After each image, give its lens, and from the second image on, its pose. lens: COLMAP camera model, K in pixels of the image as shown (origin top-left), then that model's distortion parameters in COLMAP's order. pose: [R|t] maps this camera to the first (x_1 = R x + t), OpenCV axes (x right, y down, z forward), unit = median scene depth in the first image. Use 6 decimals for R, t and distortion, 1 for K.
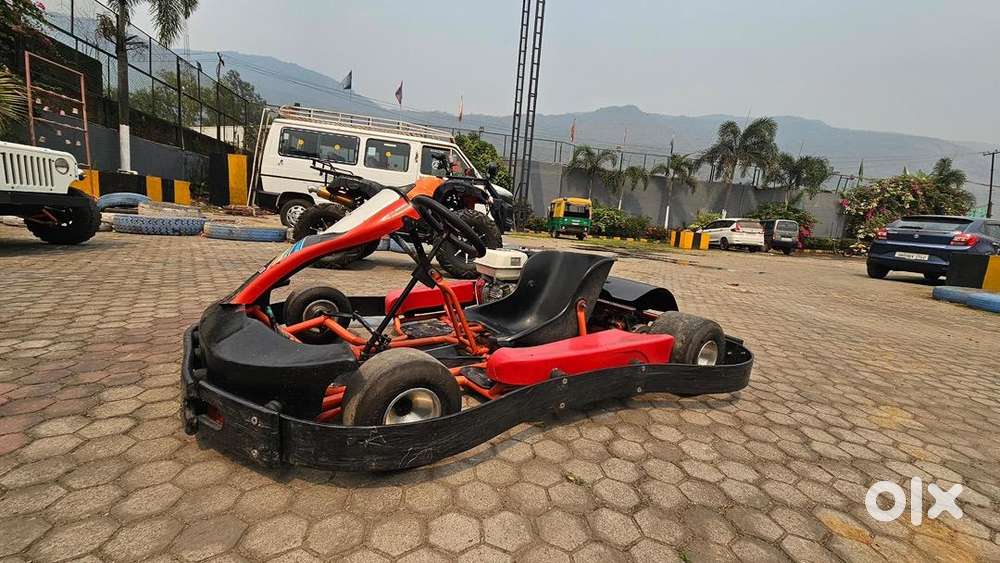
lens RADIAL K [[413.0, 0, 508.7], [0, 413.0, 279.8], [0, 0, 1]] dist [-0.005185, 0.000482]
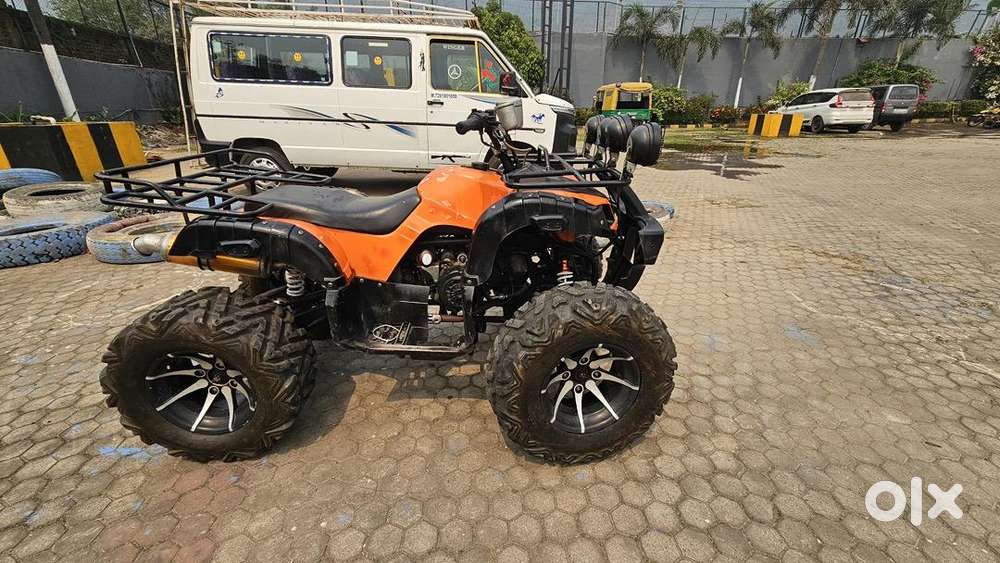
lens RADIAL K [[413.0, 0, 506.9], [0, 413.0, 281.2], [0, 0, 1]] dist [-0.005185, 0.000482]
pose [[0.994713, -0.055266, -0.086556, -0.019805], [0.075879, 0.963472, 0.256837, -0.041555], [0.069200, -0.262046, 0.962571, 0.104842]]
